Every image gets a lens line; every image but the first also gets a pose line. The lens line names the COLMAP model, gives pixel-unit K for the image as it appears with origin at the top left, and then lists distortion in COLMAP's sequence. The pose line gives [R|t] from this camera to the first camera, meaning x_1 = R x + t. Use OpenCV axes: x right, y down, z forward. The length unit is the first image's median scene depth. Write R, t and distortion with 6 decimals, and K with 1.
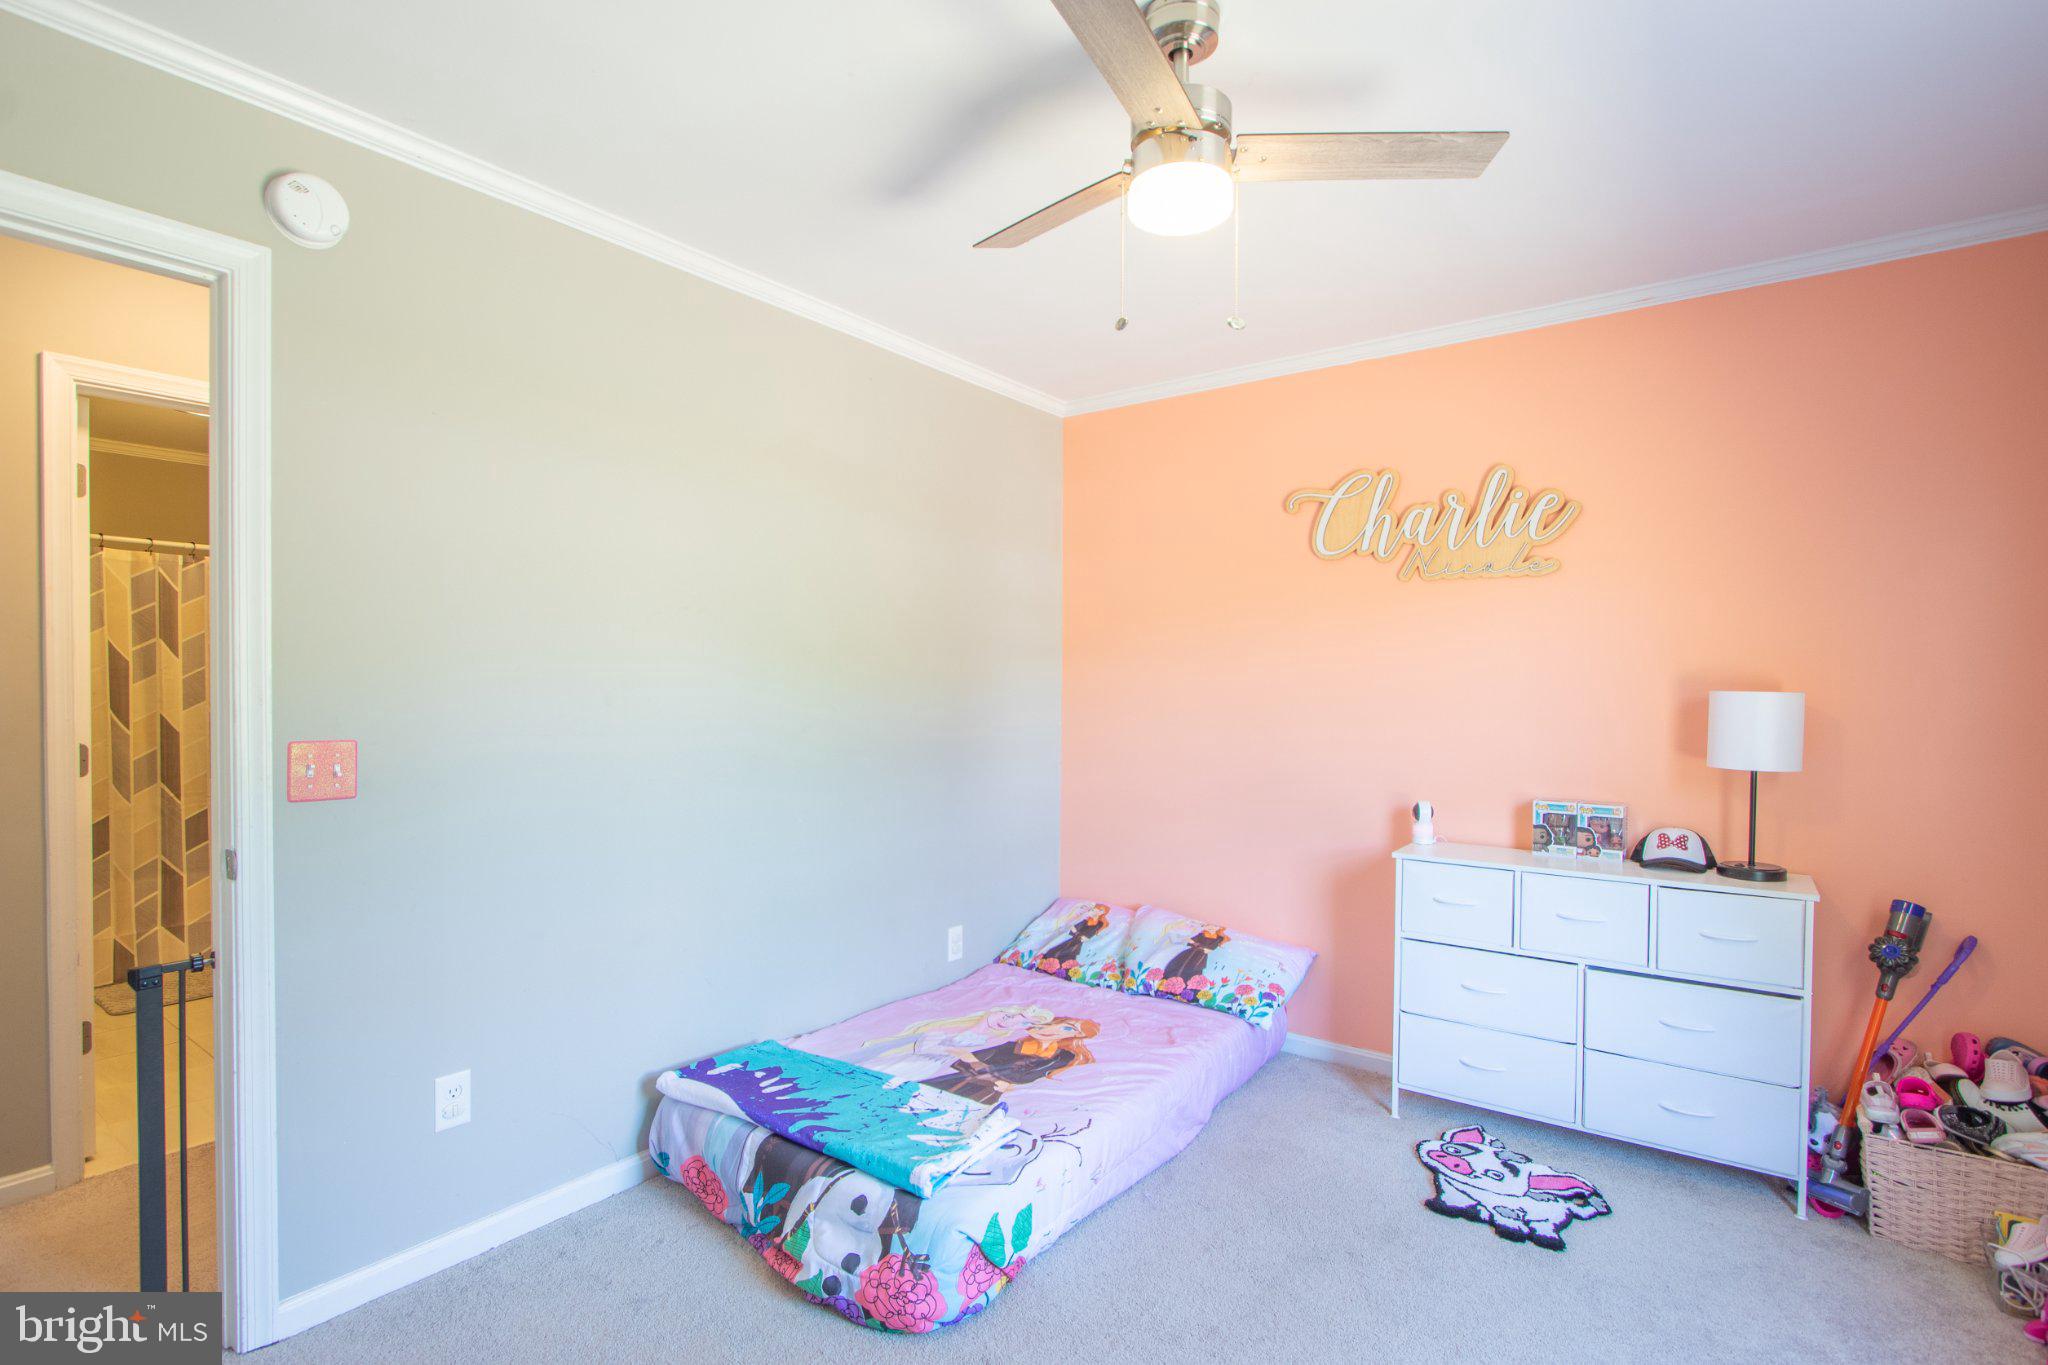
lens RADIAL K [[969.2, 0, 1015.9], [0, 969.2, 701.6], [0, 0, 1]] dist [-0.018374, 0.002017]
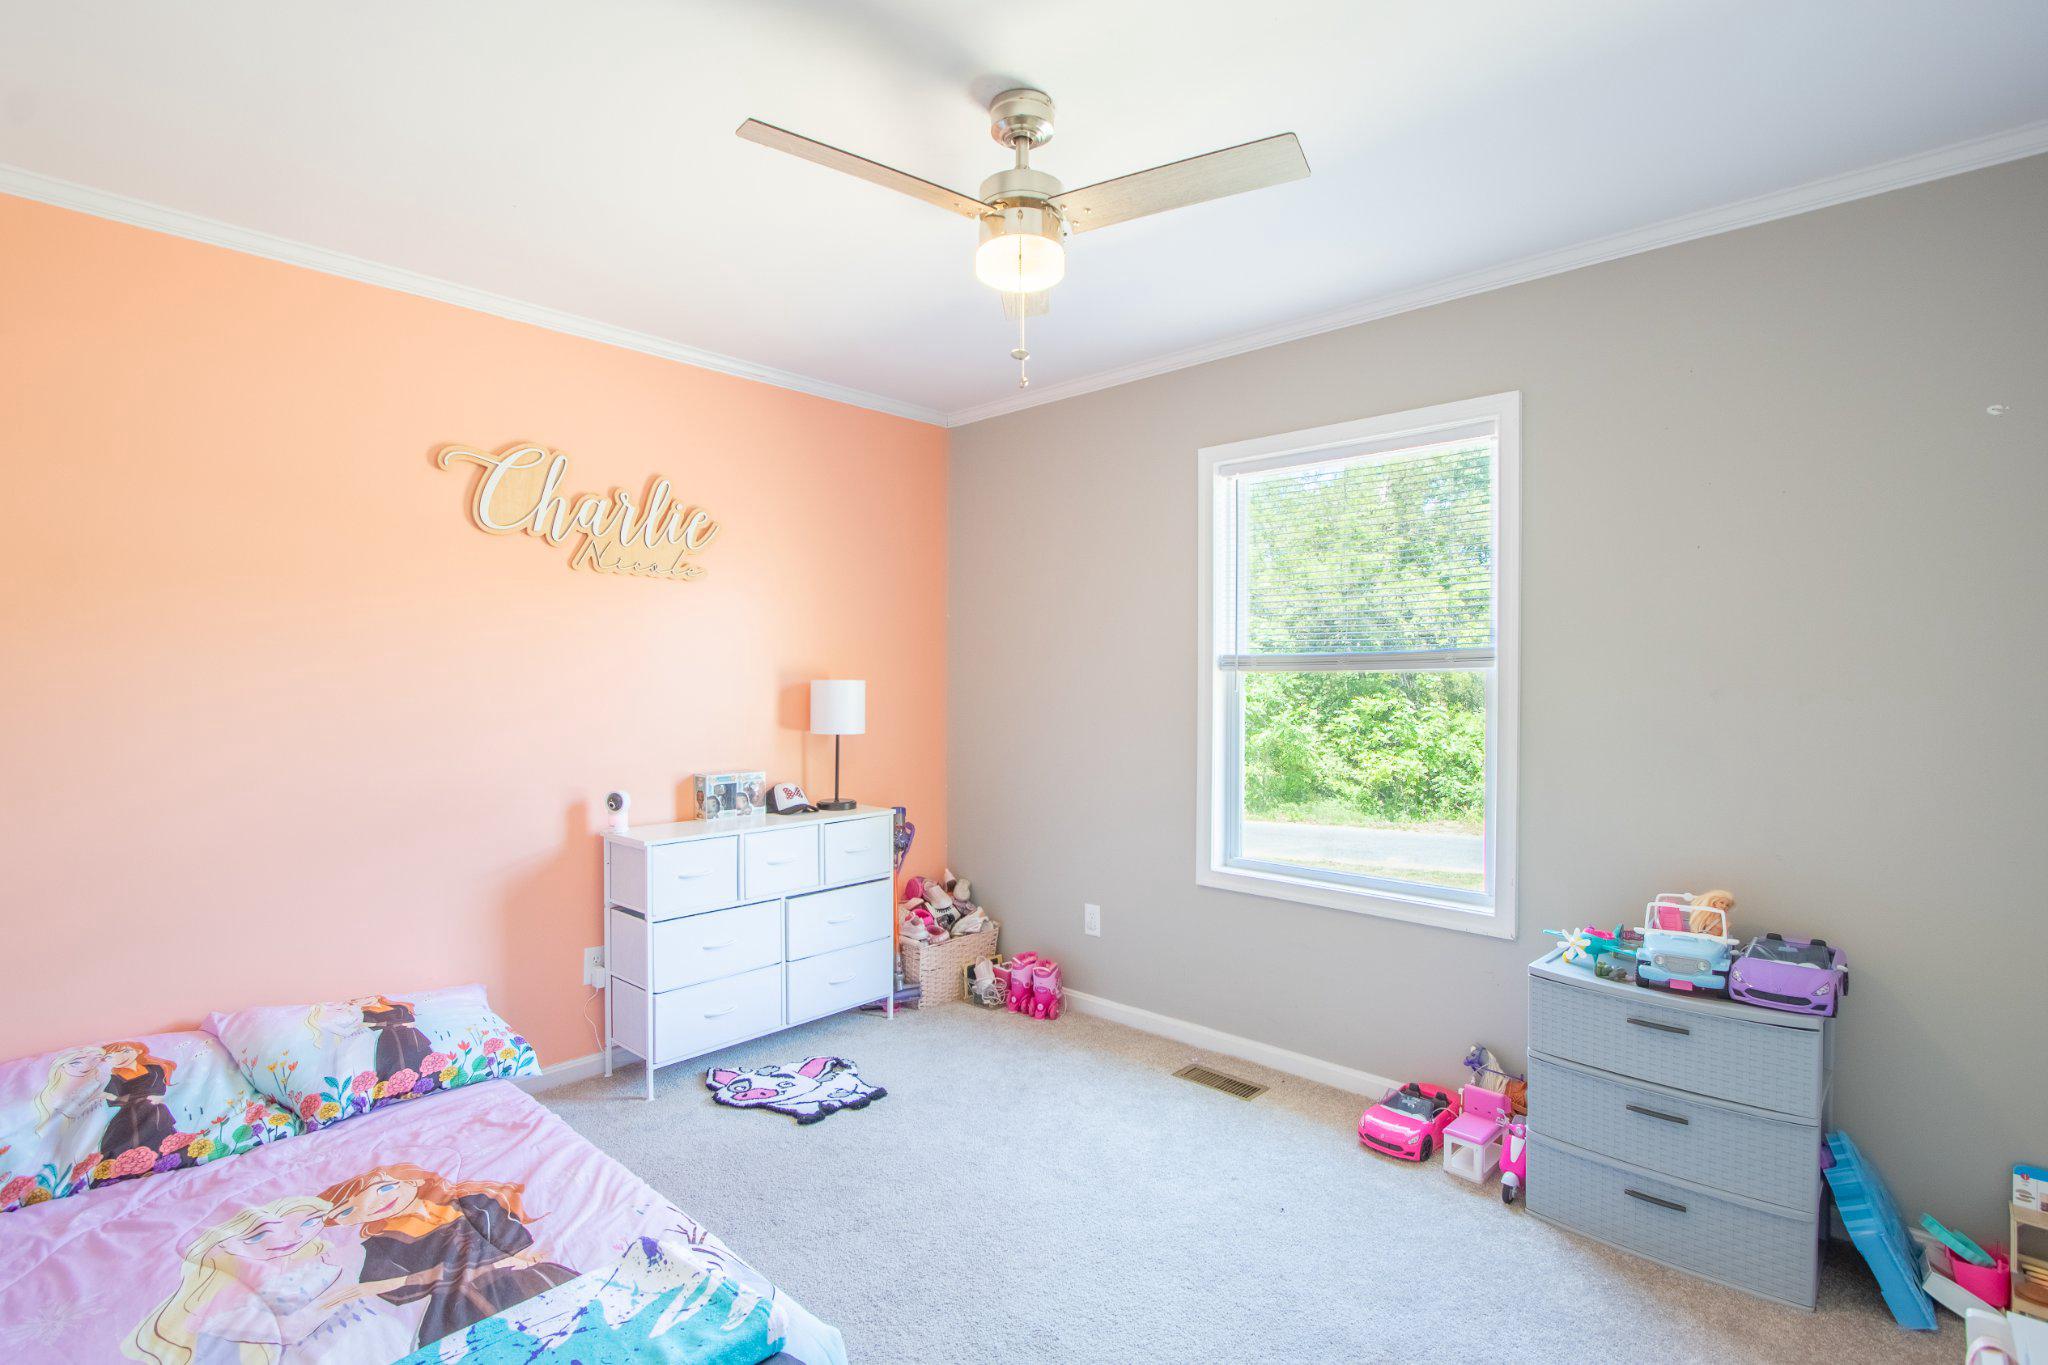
lens RADIAL K [[969.2, 0, 1015.9], [0, 969.2, 701.6], [0, 0, 1]] dist [-0.018374, 0.002017]
pose [[0.113266, -0.033204, 0.993010, -0.586658], [0.013800, 0.999398, 0.031844, -0.019147], [-0.993469, 0.010097, 0.113656, 0.512573]]
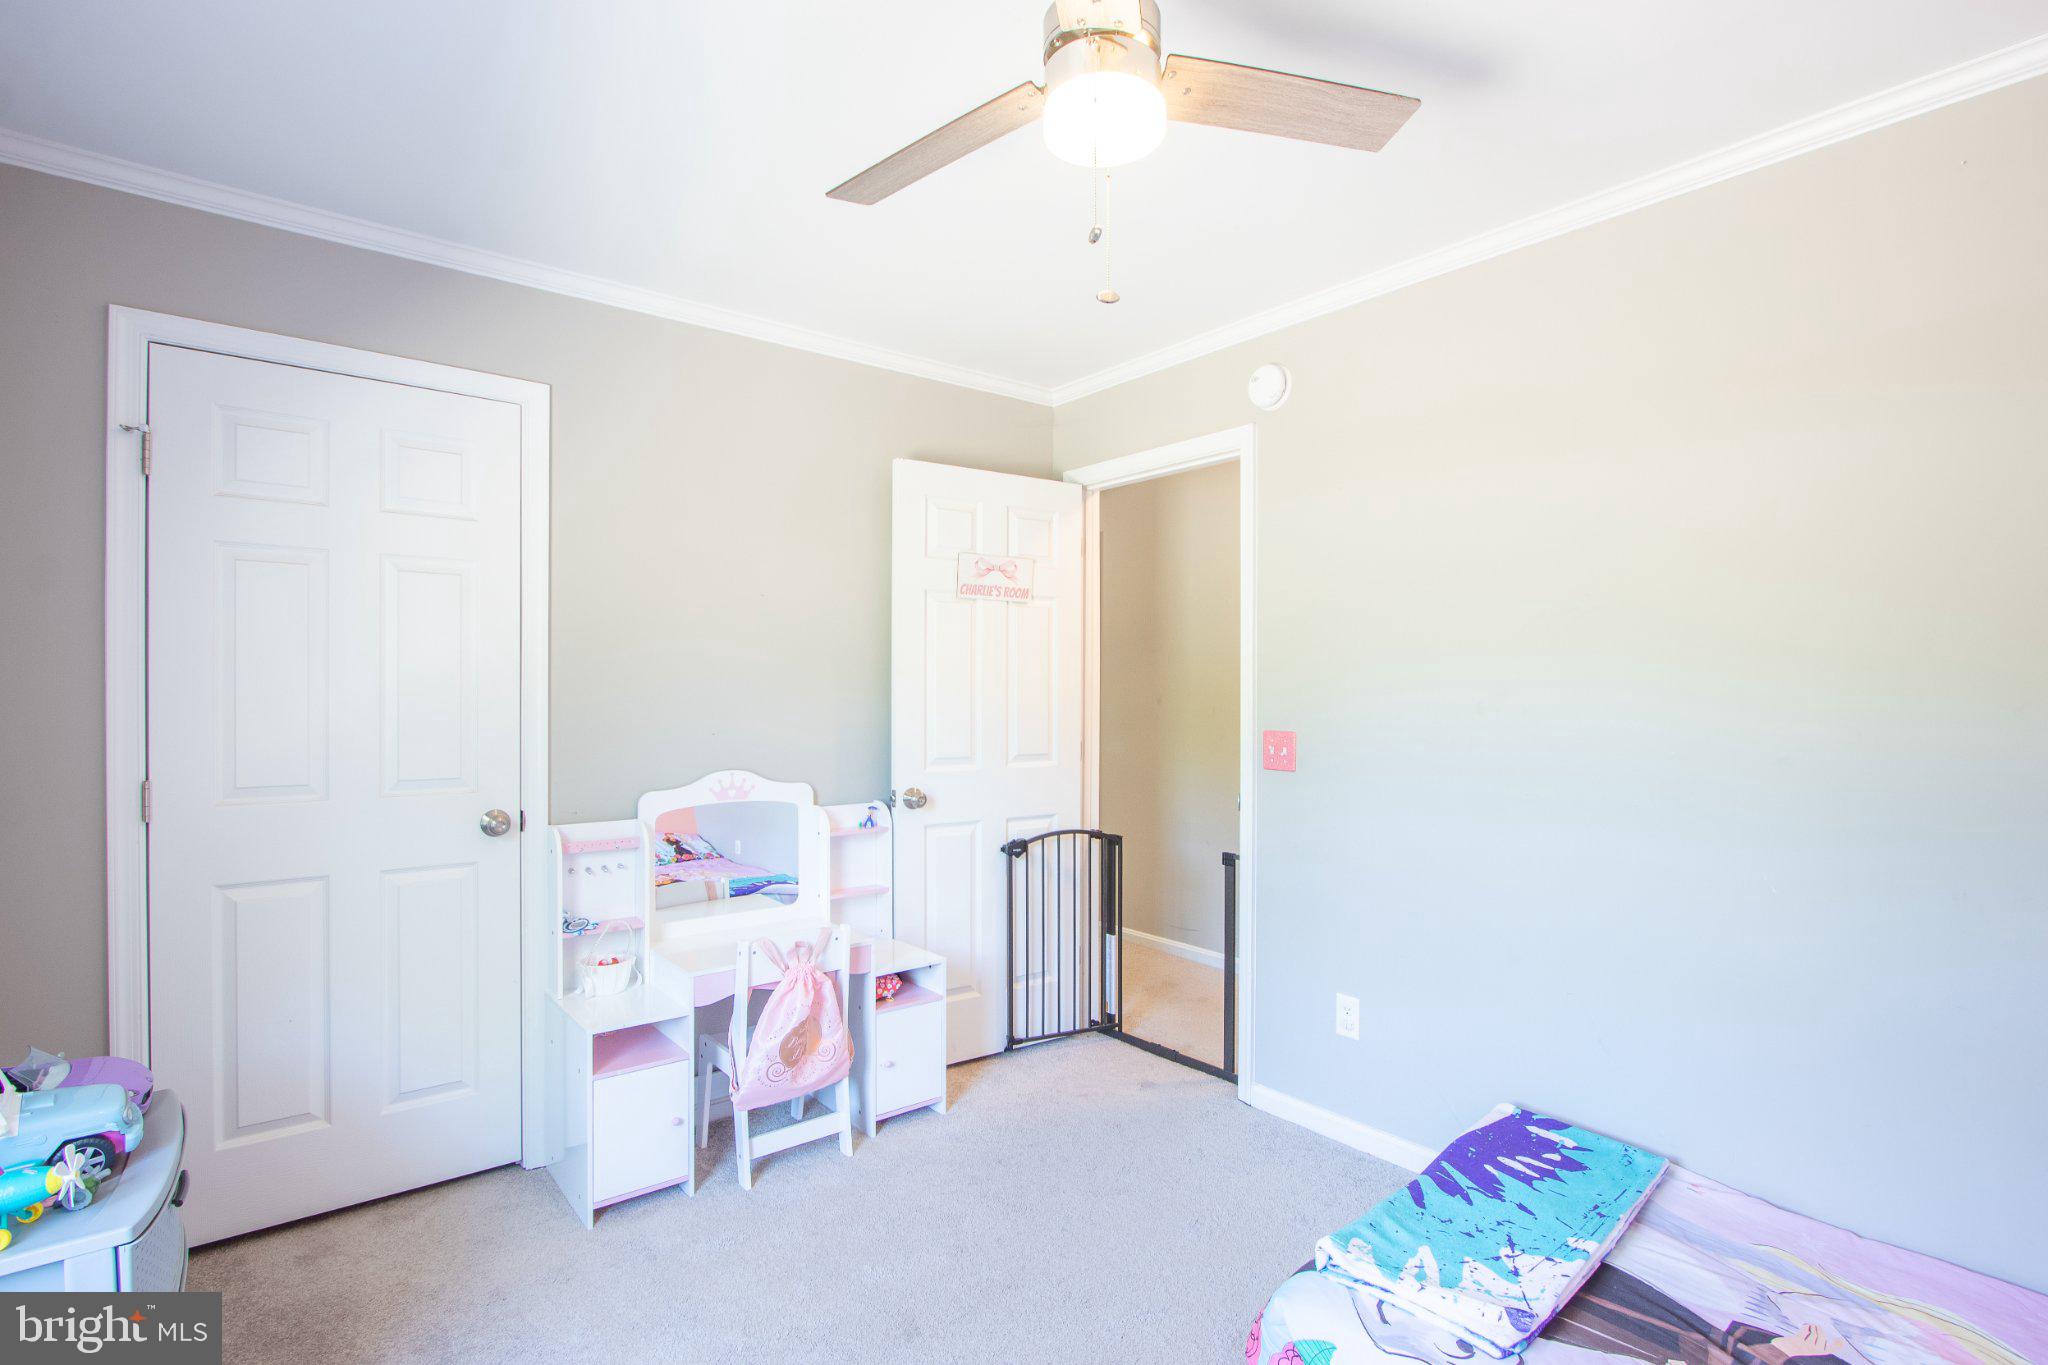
lens RADIAL K [[969.2, 0, 1015.9], [0, 969.2, 701.6], [0, 0, 1]] dist [-0.018374, 0.002017]
pose [[-0.239468, 0.004819, -0.970892, 0.590234], [-0.020288, 0.999745, 0.009966, -0.008053], [0.970692, 0.022084, -0.239309, 0.662589]]
